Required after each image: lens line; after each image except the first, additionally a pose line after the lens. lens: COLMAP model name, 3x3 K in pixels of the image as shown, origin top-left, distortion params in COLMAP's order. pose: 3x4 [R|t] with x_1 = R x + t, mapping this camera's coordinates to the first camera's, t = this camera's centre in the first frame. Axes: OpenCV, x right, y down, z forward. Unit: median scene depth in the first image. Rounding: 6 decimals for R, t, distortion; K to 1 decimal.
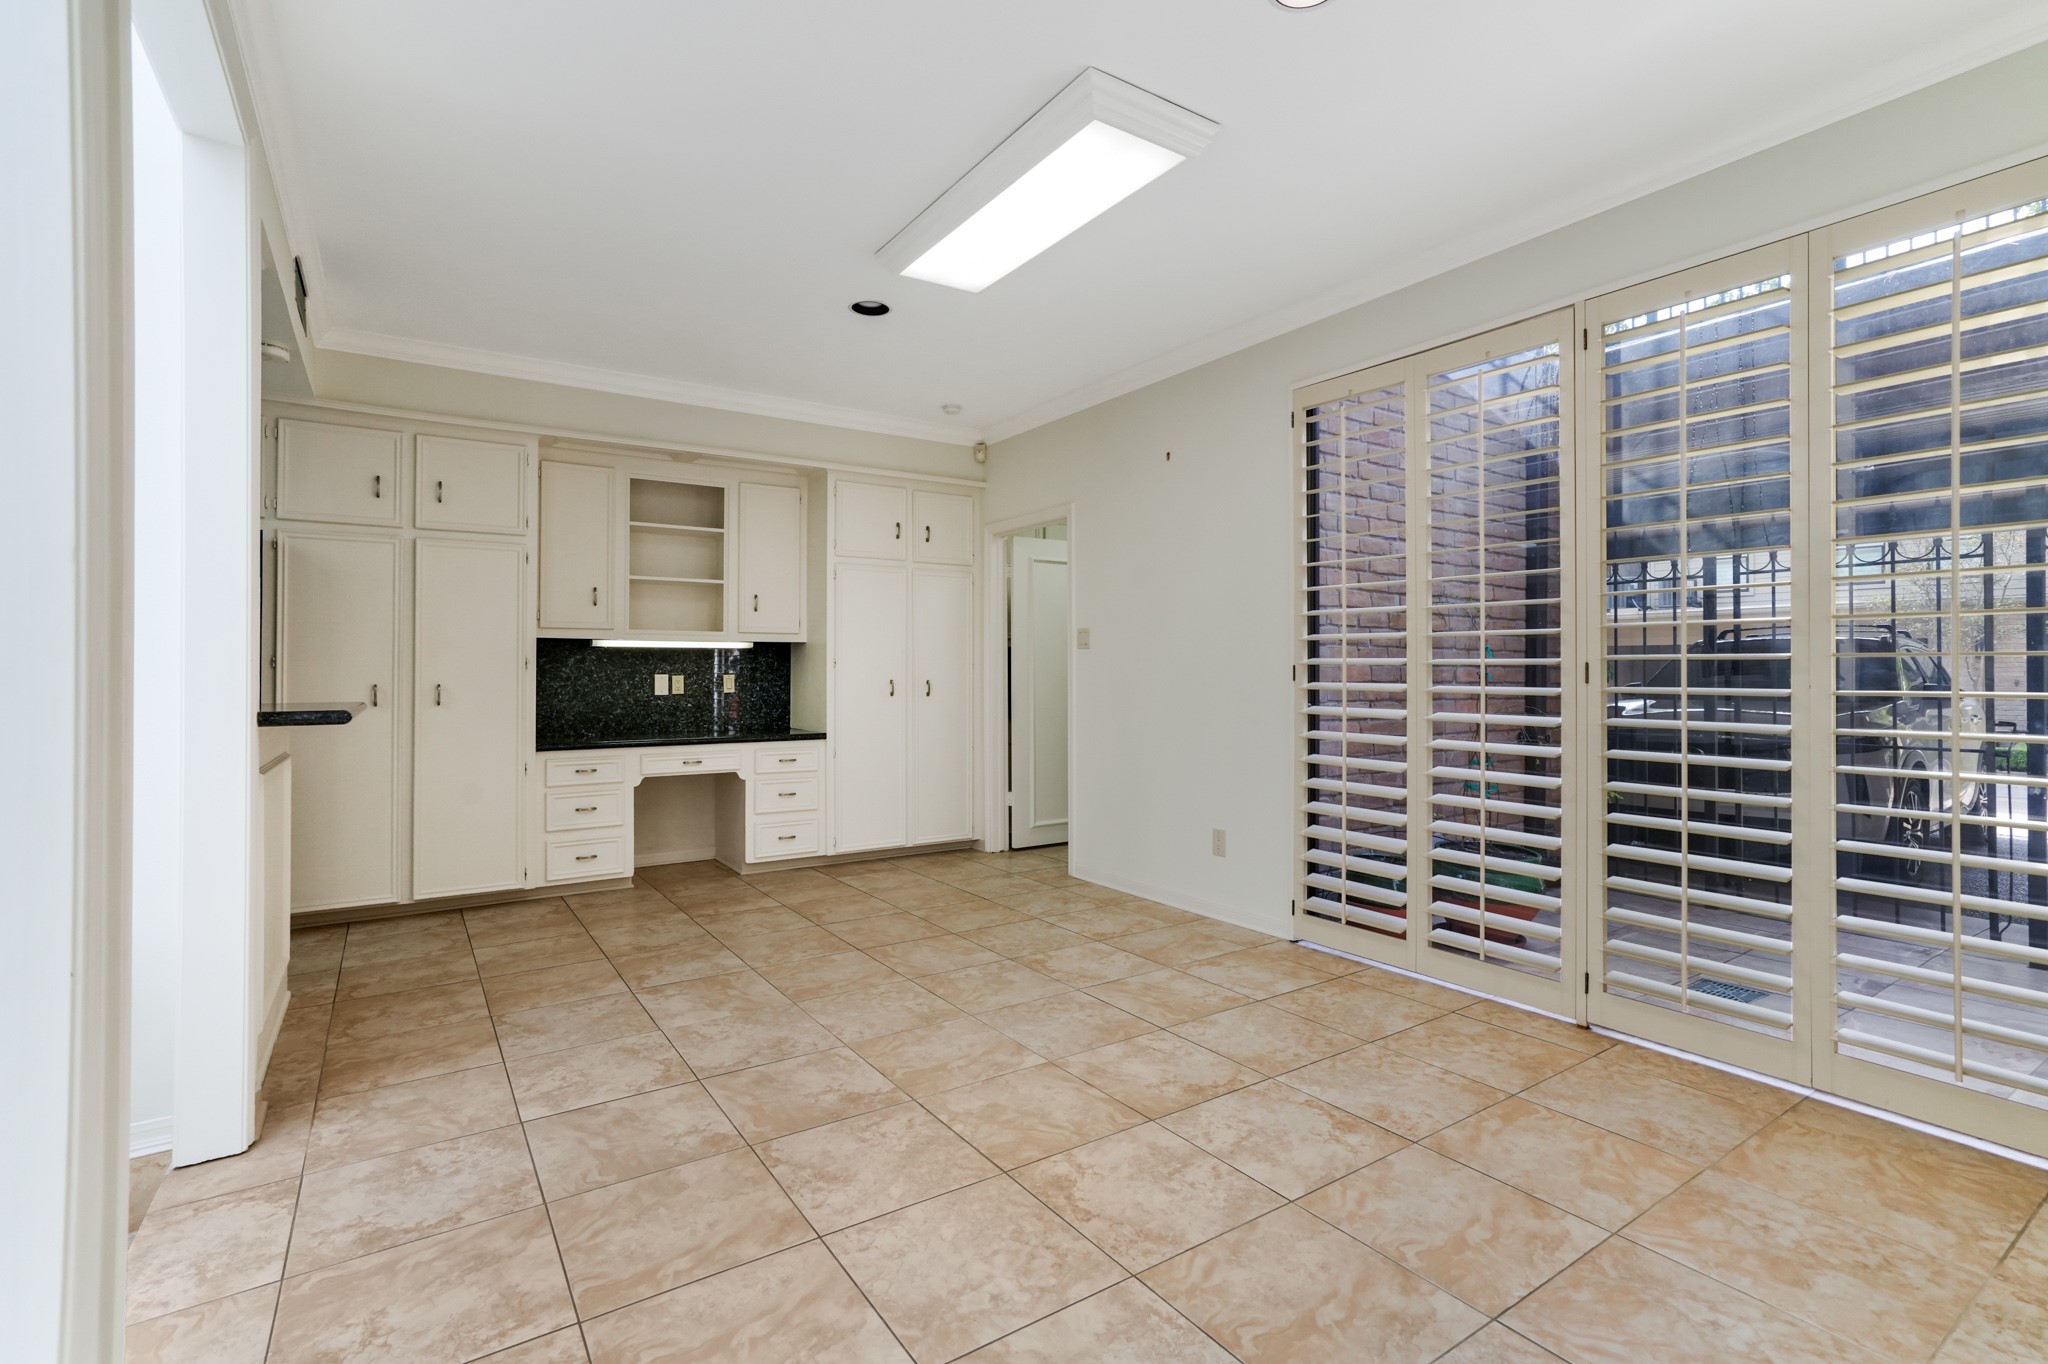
lens RADIAL K [[944.7, 0, 1025.6], [0, 944.7, 672.2], [0, 0, 1]] dist [-0.026789, 0.012878]
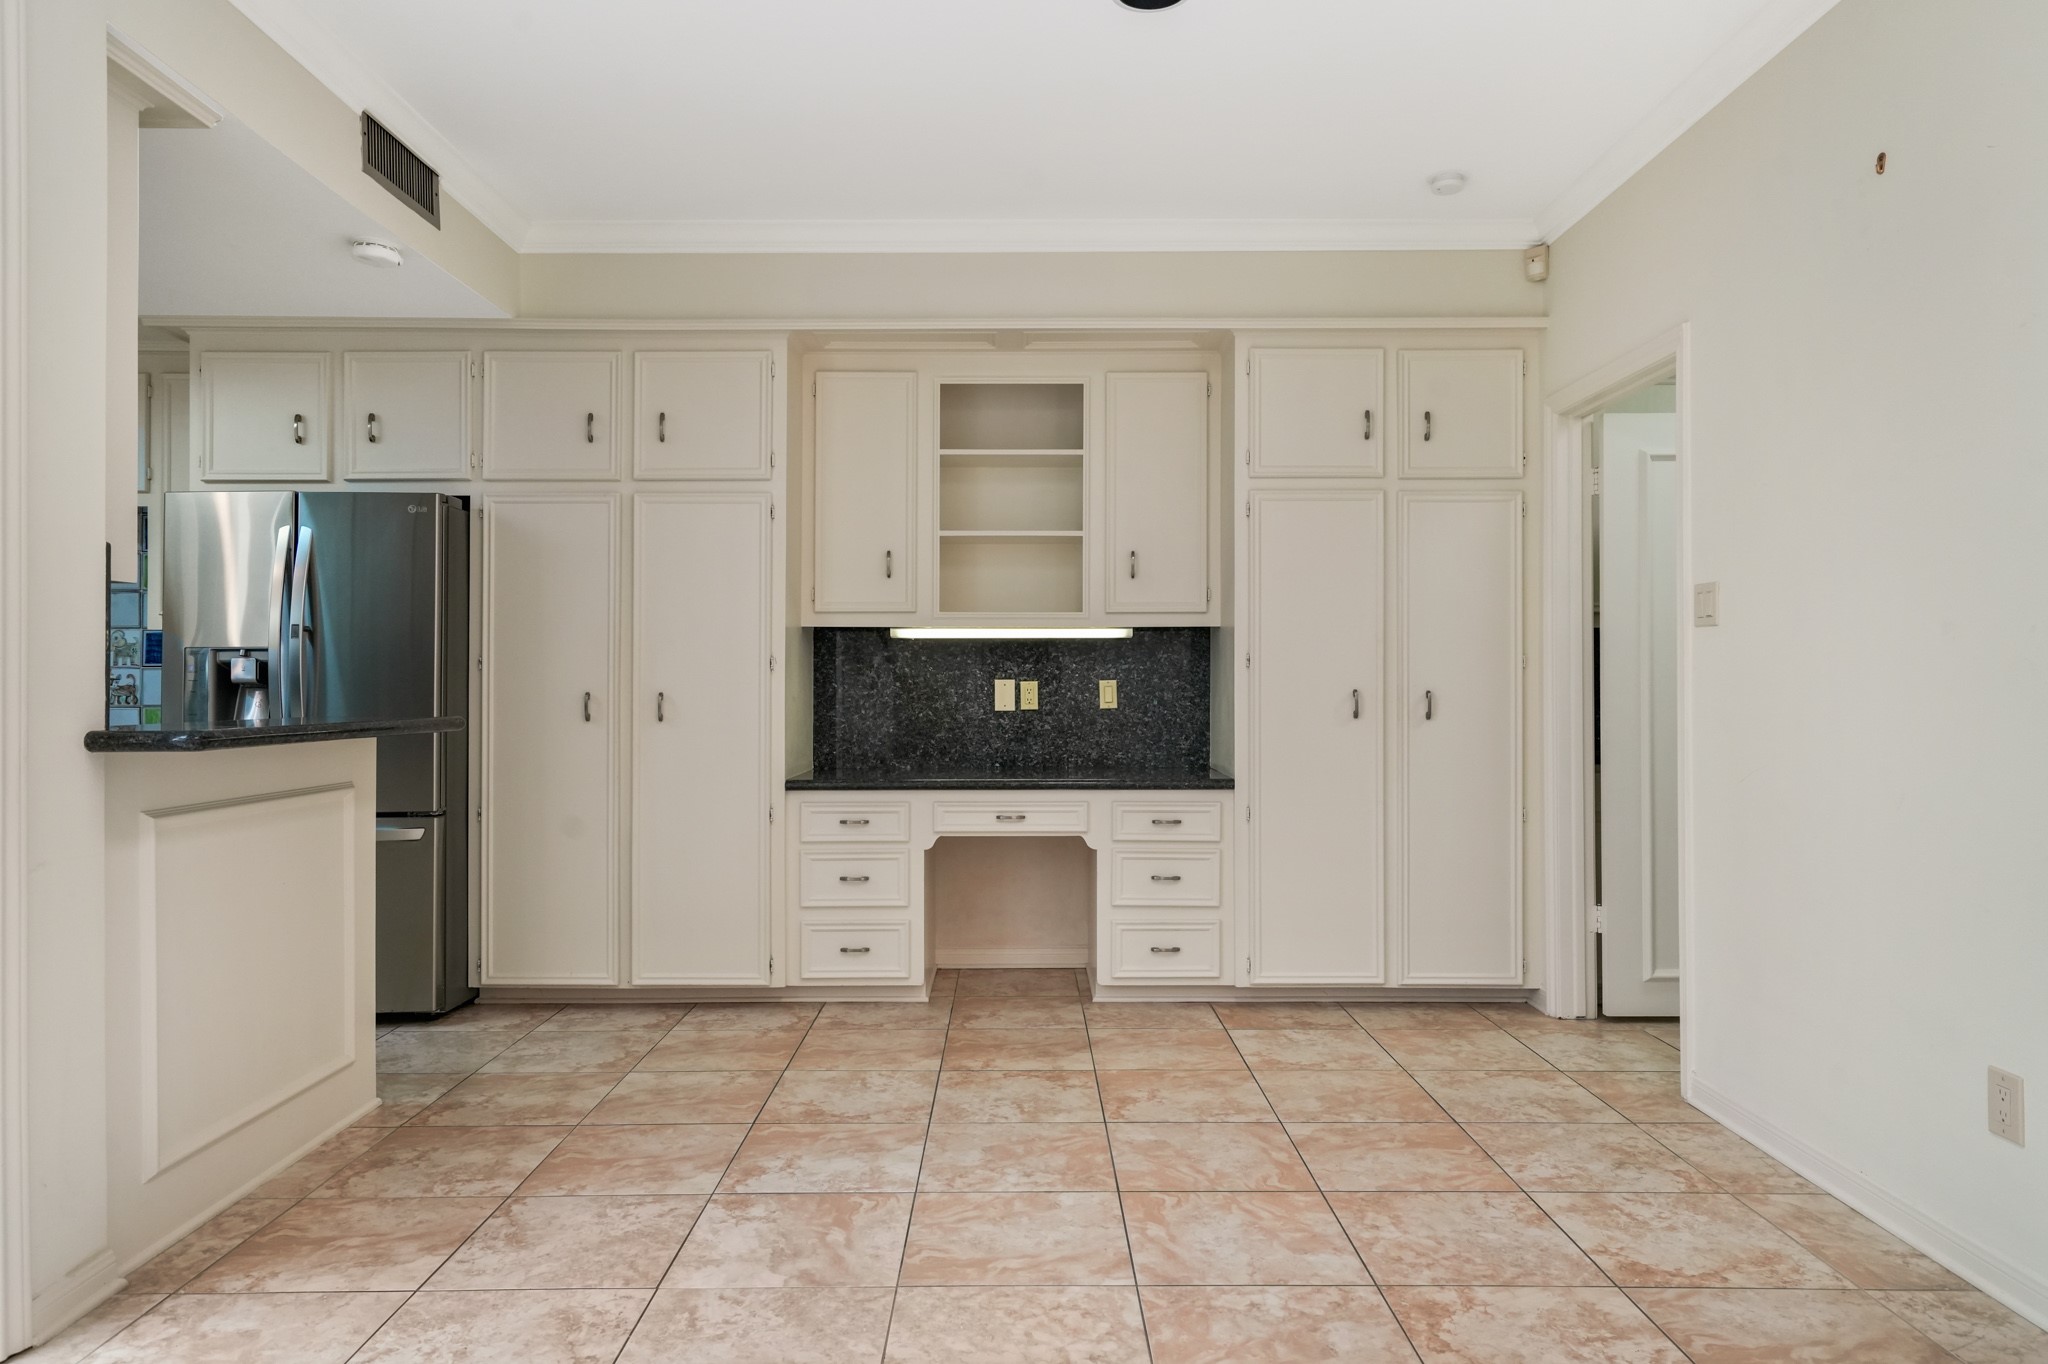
lens RADIAL K [[1309.5, 0, 1019.5], [0, 1309.5, 684.6], [0, 0, 1]] dist [0.001517, 0.007549]
pose [[0.828419, 0.003129, -0.560100, 0.169807], [-0.000340, 0.999987, 0.005084, 0.001608], [0.560108, -0.004021, 0.828410, 0.306249]]
